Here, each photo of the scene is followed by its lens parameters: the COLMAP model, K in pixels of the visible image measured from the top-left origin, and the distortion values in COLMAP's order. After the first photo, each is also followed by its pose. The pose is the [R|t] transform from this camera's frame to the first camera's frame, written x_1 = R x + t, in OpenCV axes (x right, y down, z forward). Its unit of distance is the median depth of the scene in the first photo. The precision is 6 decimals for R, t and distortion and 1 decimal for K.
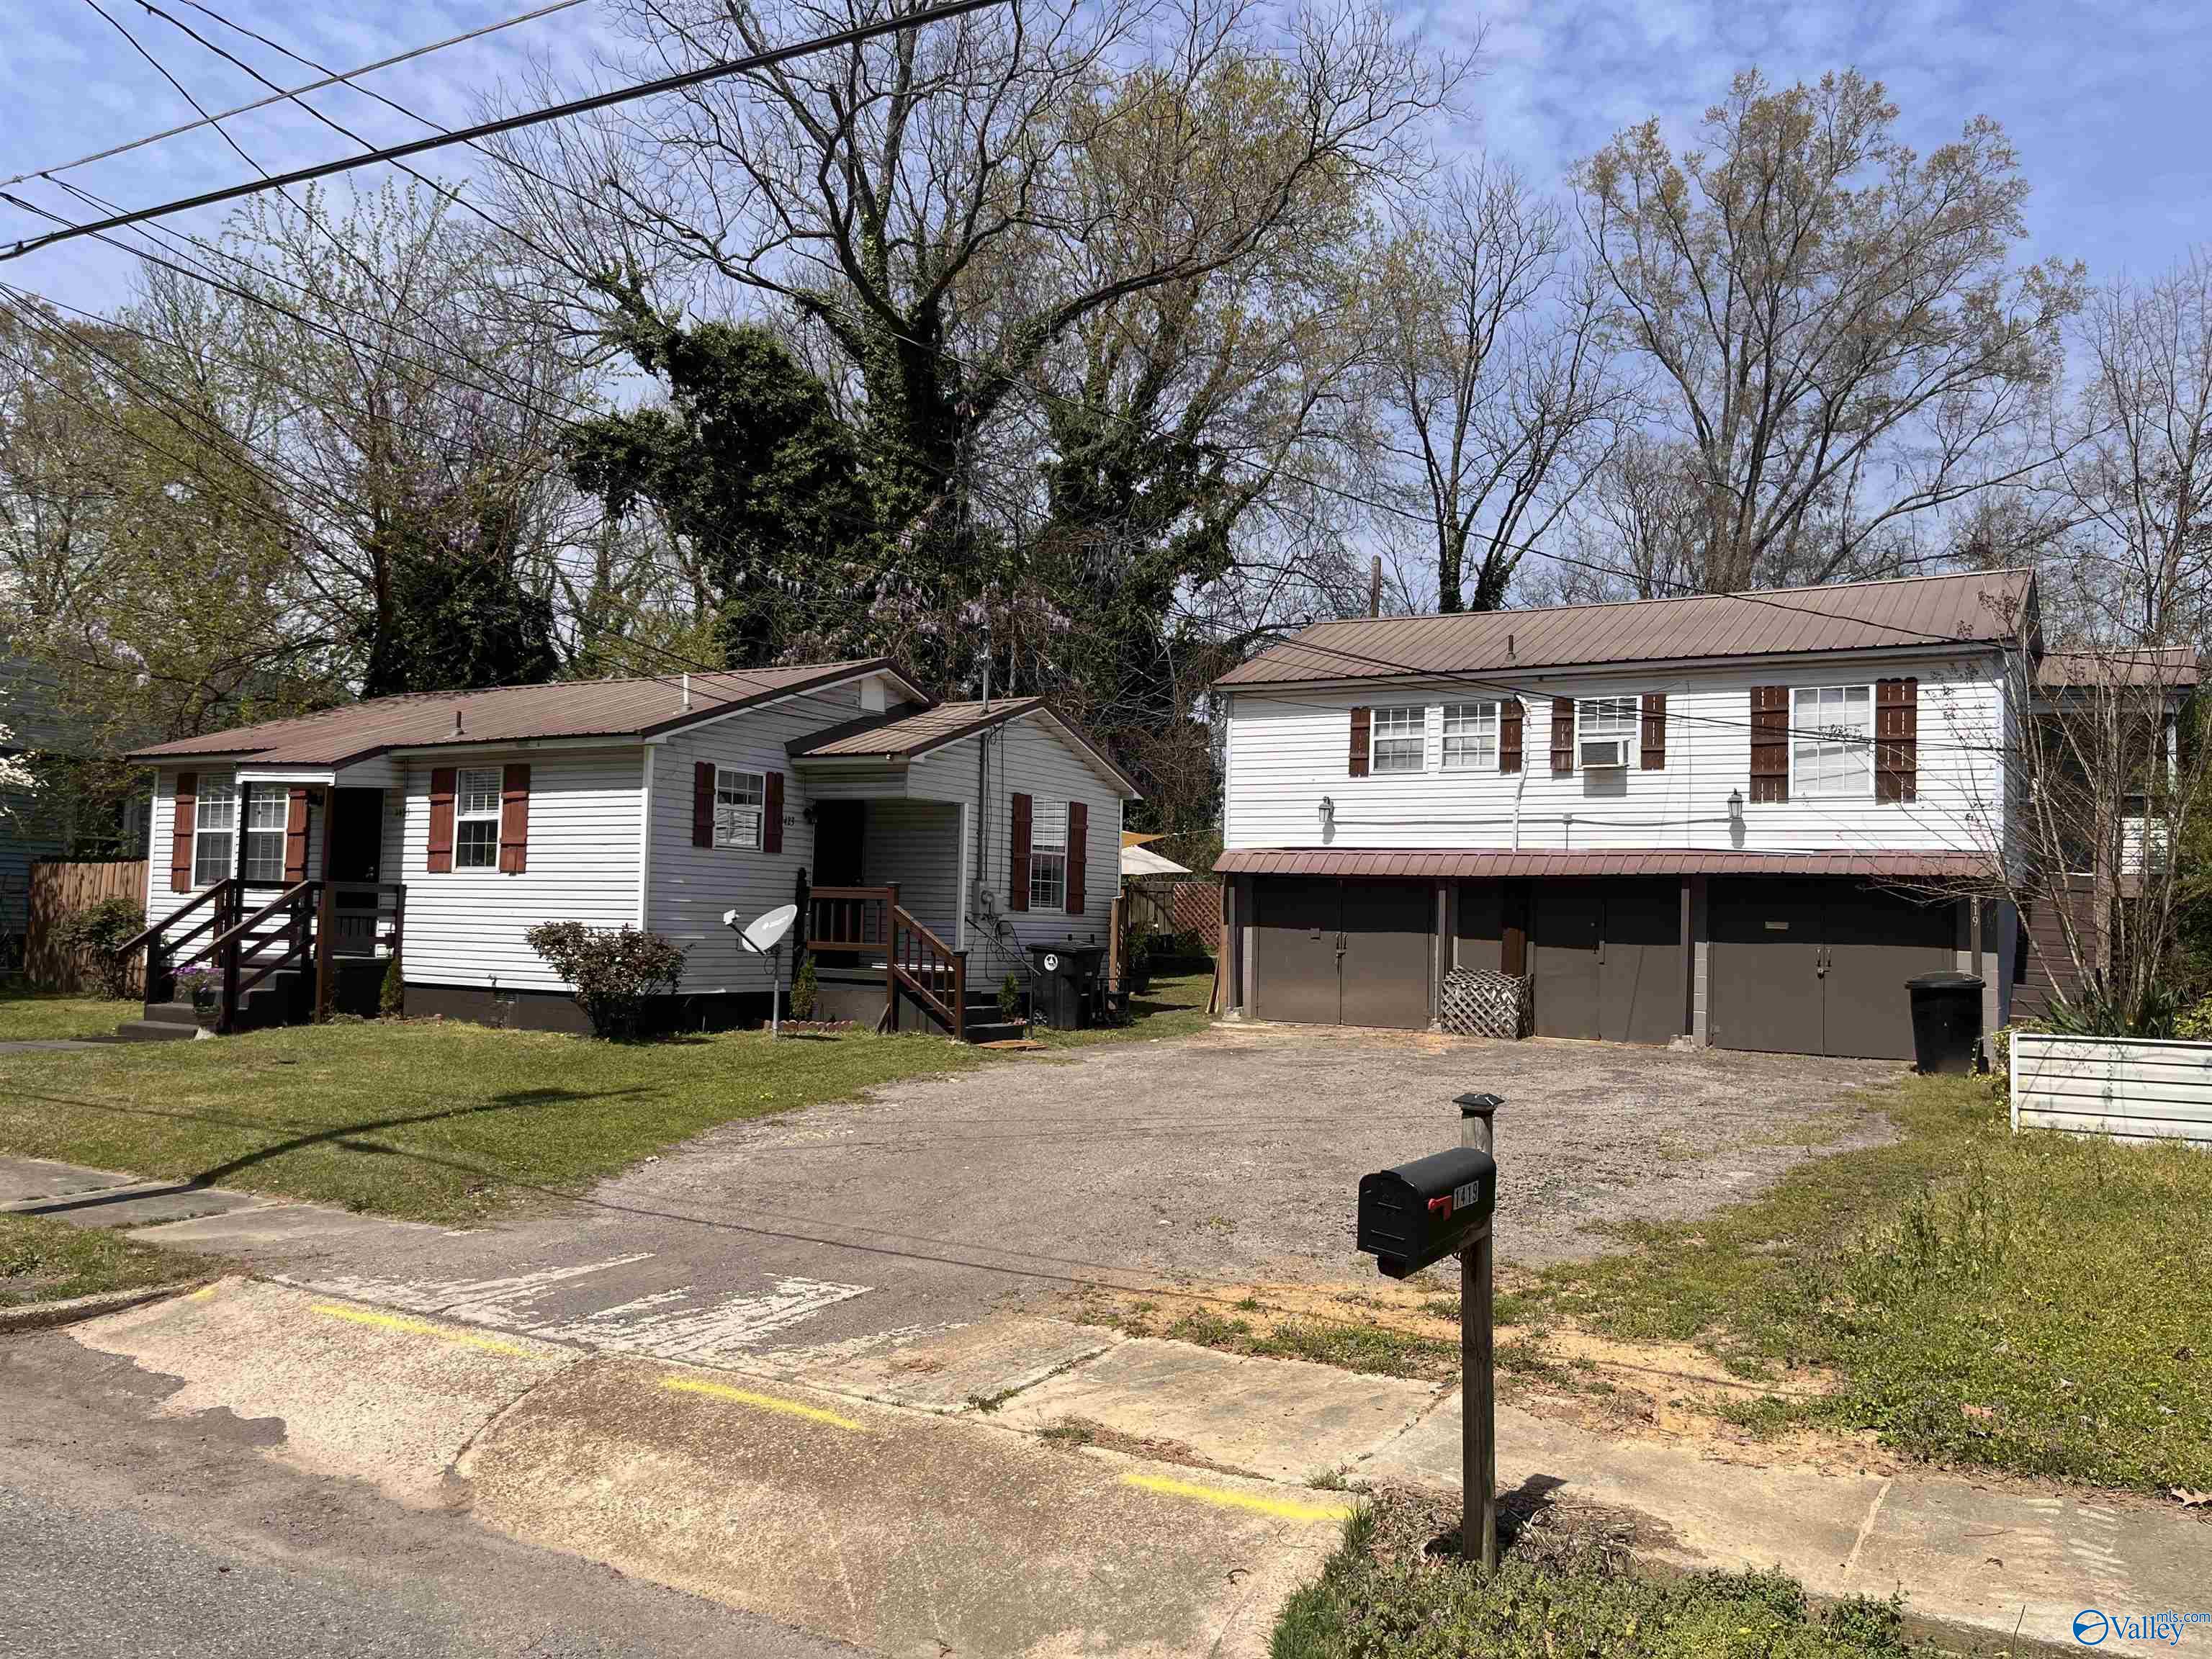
lens RADIAL K [[1678.2, 0, 1075.0], [0, 1678.2, 838.2], [0, 0, 1]] dist [0.044373, -0.049418]
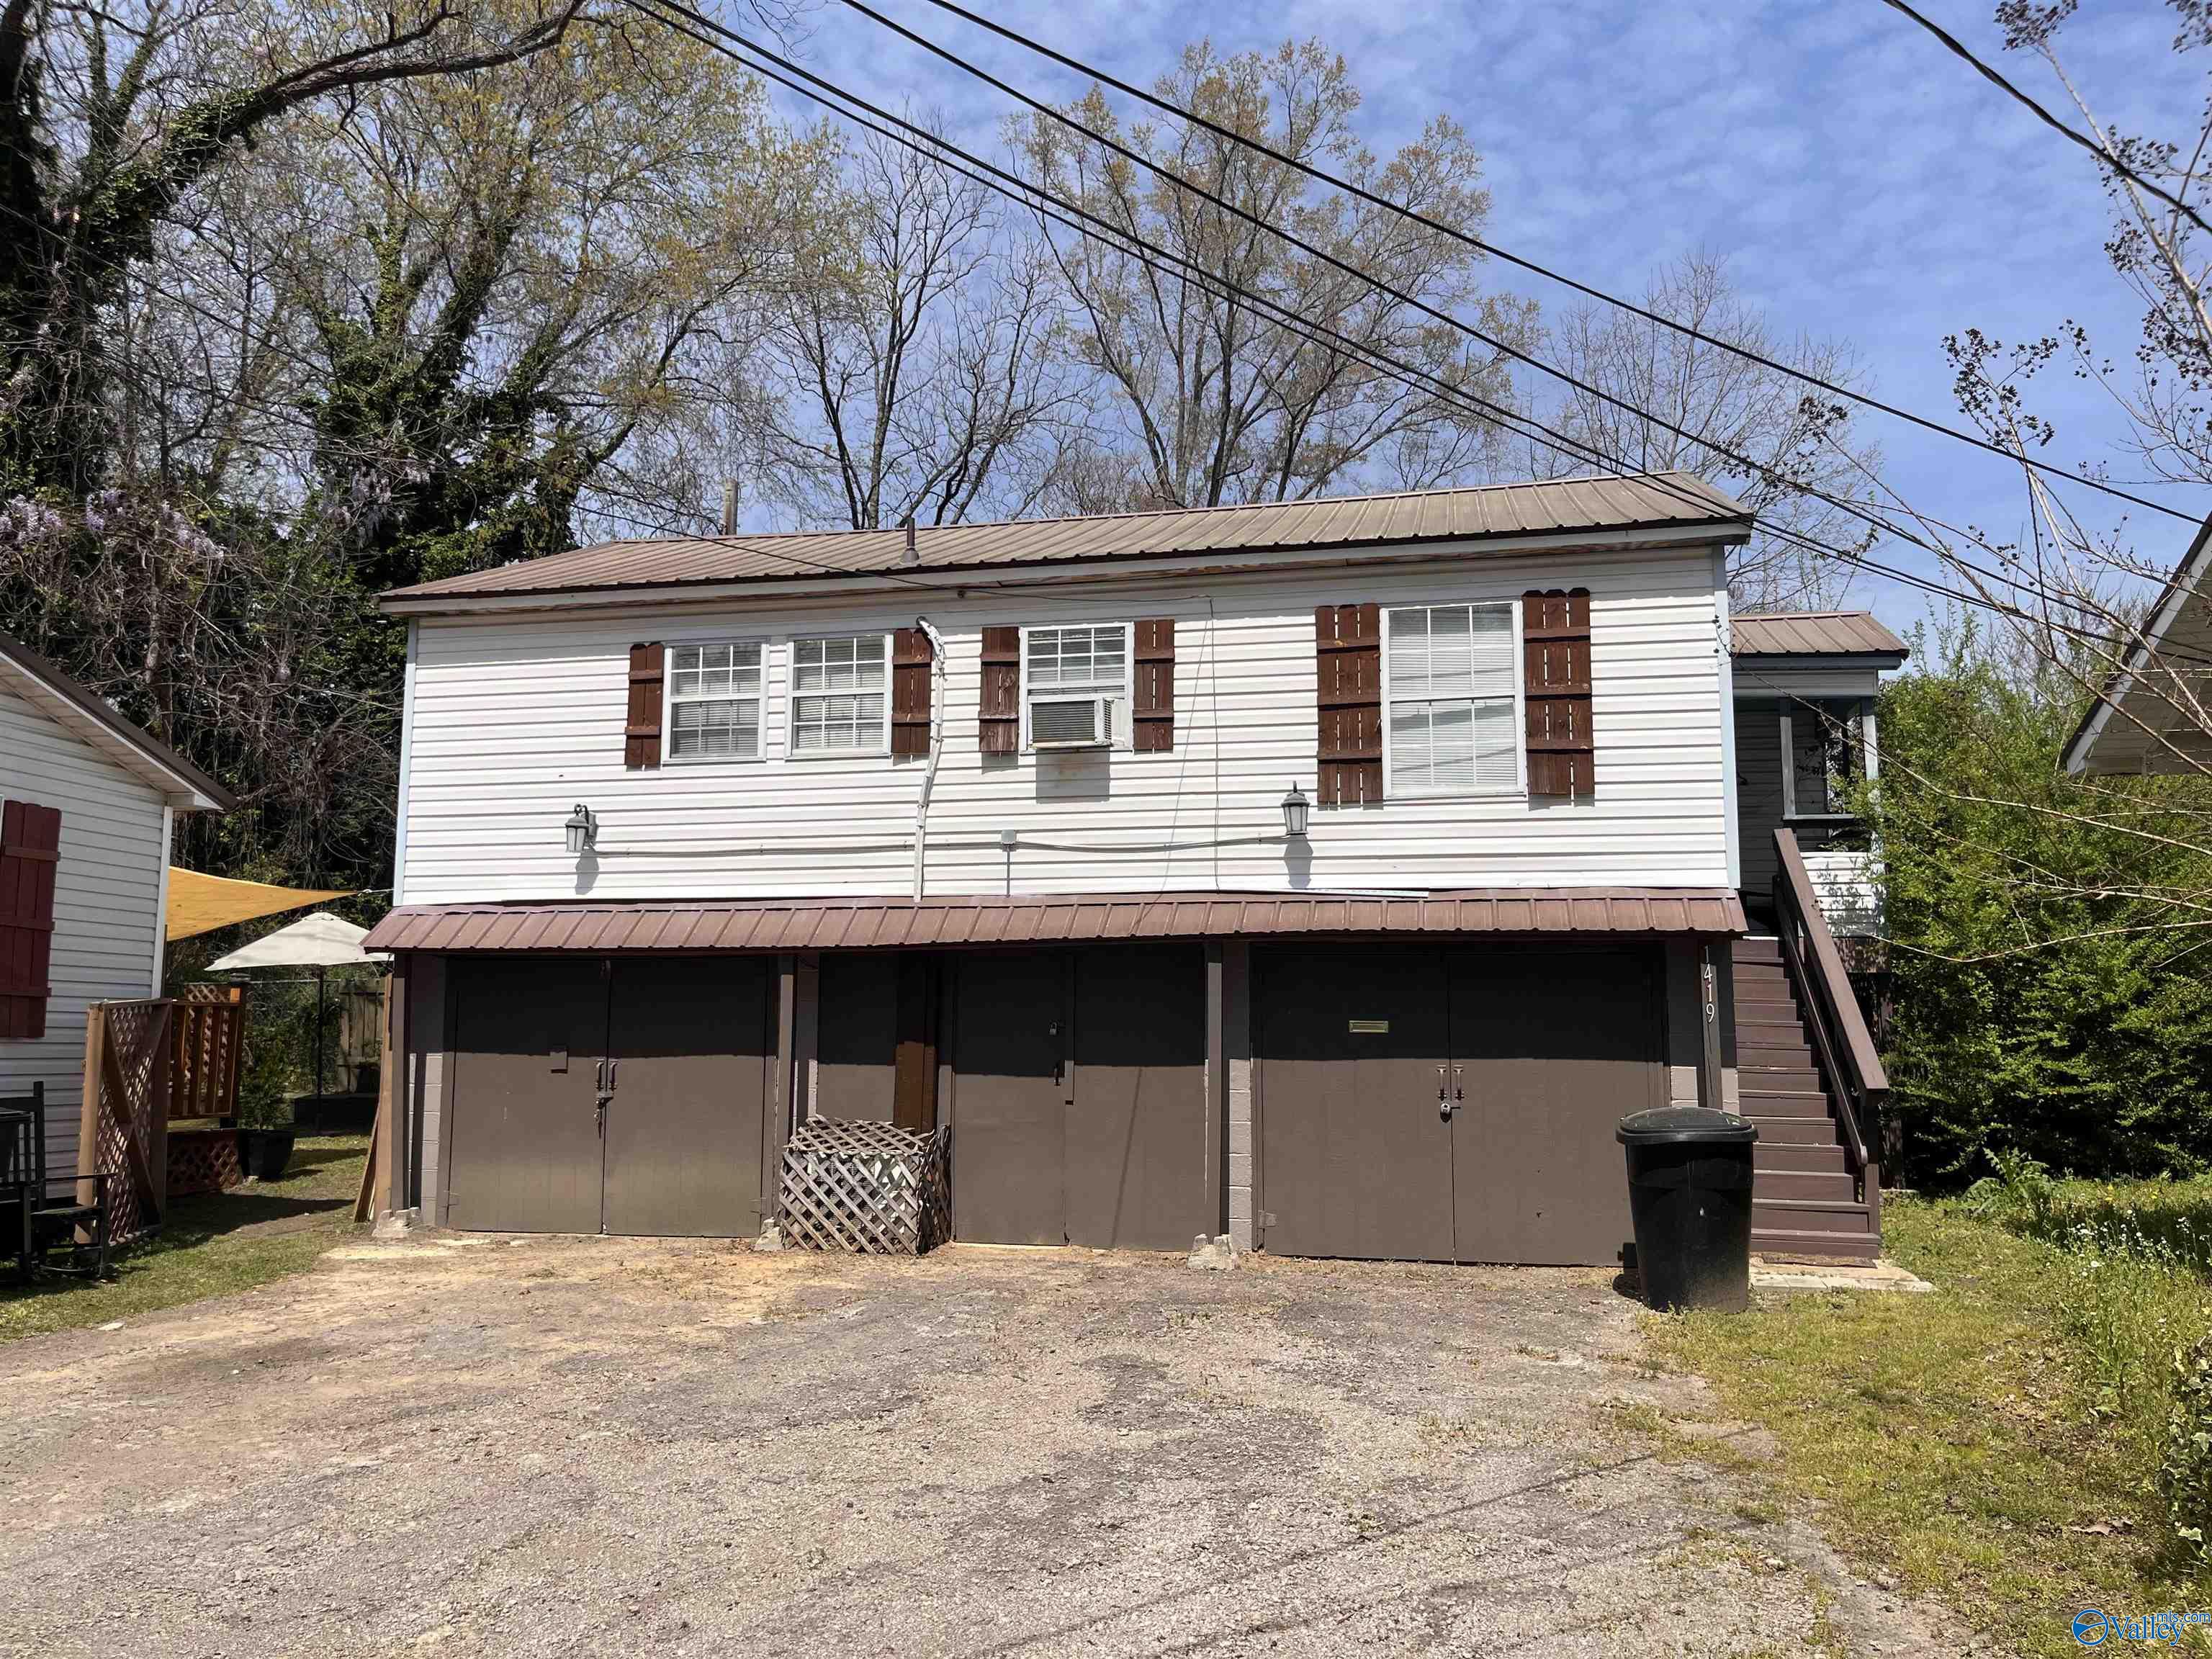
lens RADIAL K [[1678.2, 0, 1088.1], [0, 1678.2, 829.5], [0, 0, 1]] dist [0.044373, -0.049418]
pose [[0.945352, 0.016160, 0.325651, 0.137744], [0.006137, 0.997712, -0.067325, 0.022029], [-0.325994, 0.065644, 0.943090, 0.472551]]
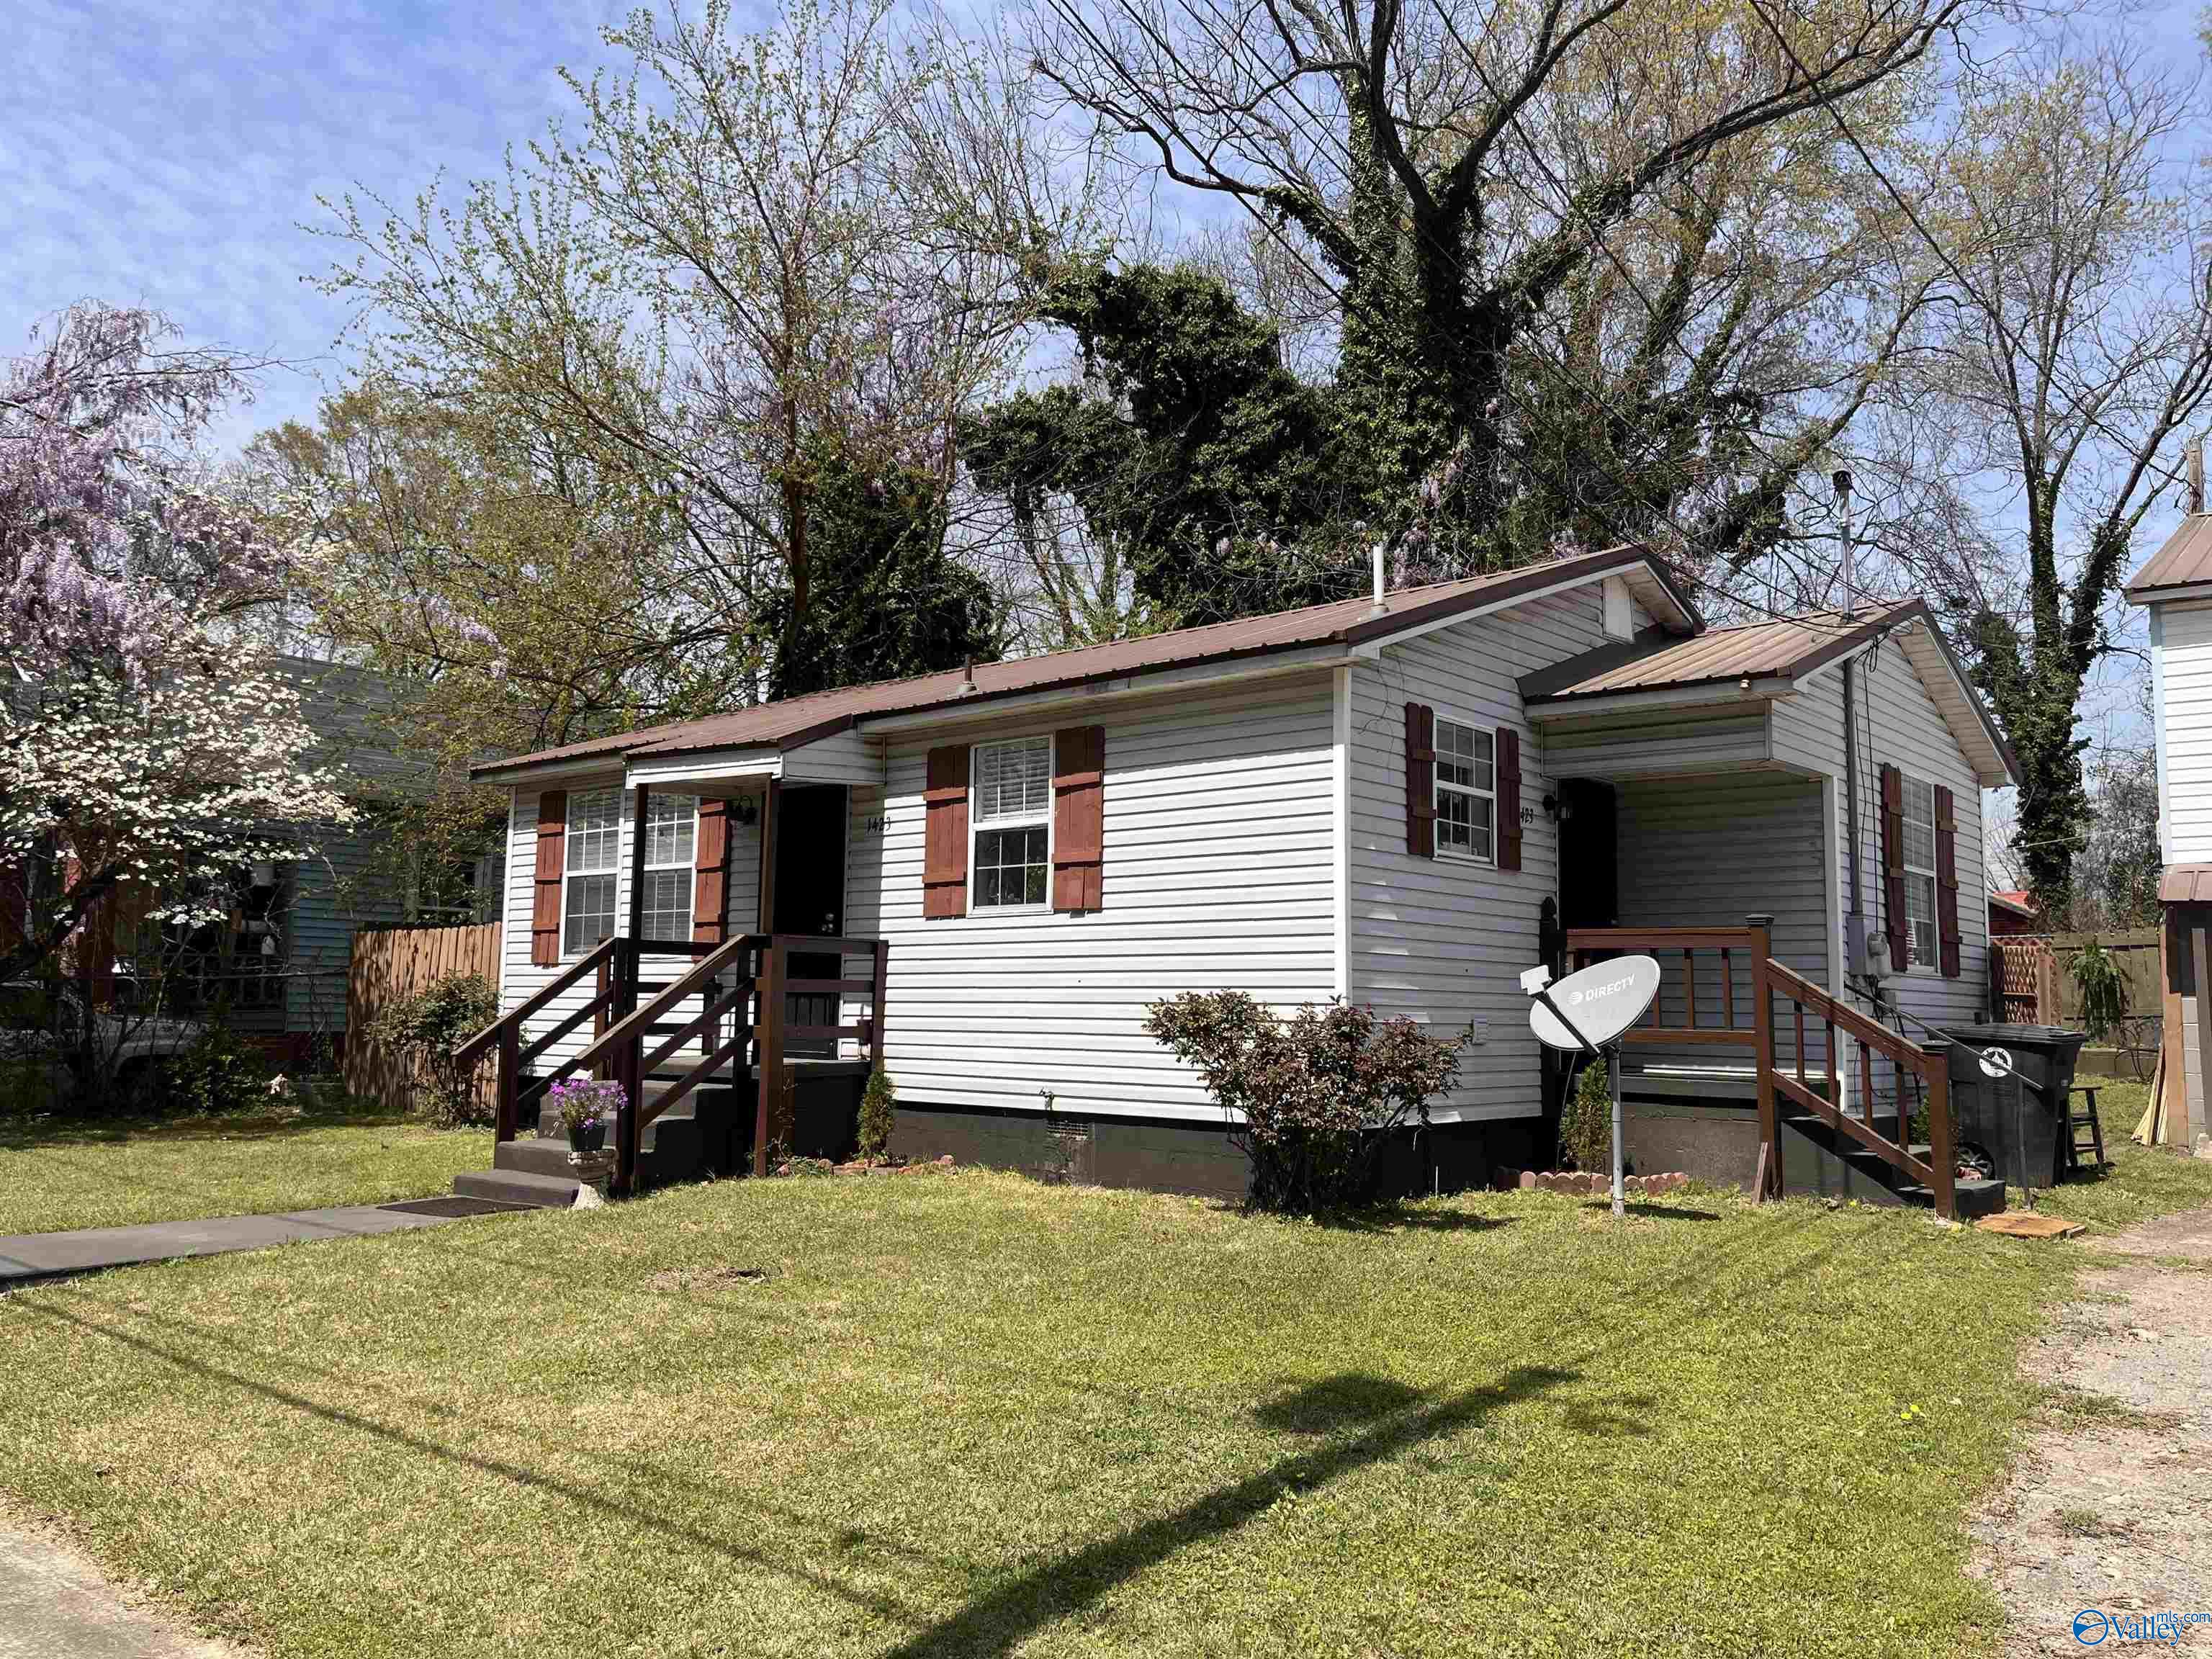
lens RADIAL K [[1678.2, 0, 1088.4], [0, 1678.2, 833.3], [0, 0, 1]] dist [0.044373, -0.049418]
pose [[0.985512, -0.032372, -0.166489, -0.208301], [0.023262, 0.998138, -0.056380, 0.023182], [0.168004, 0.051690, 0.984430, 0.384491]]
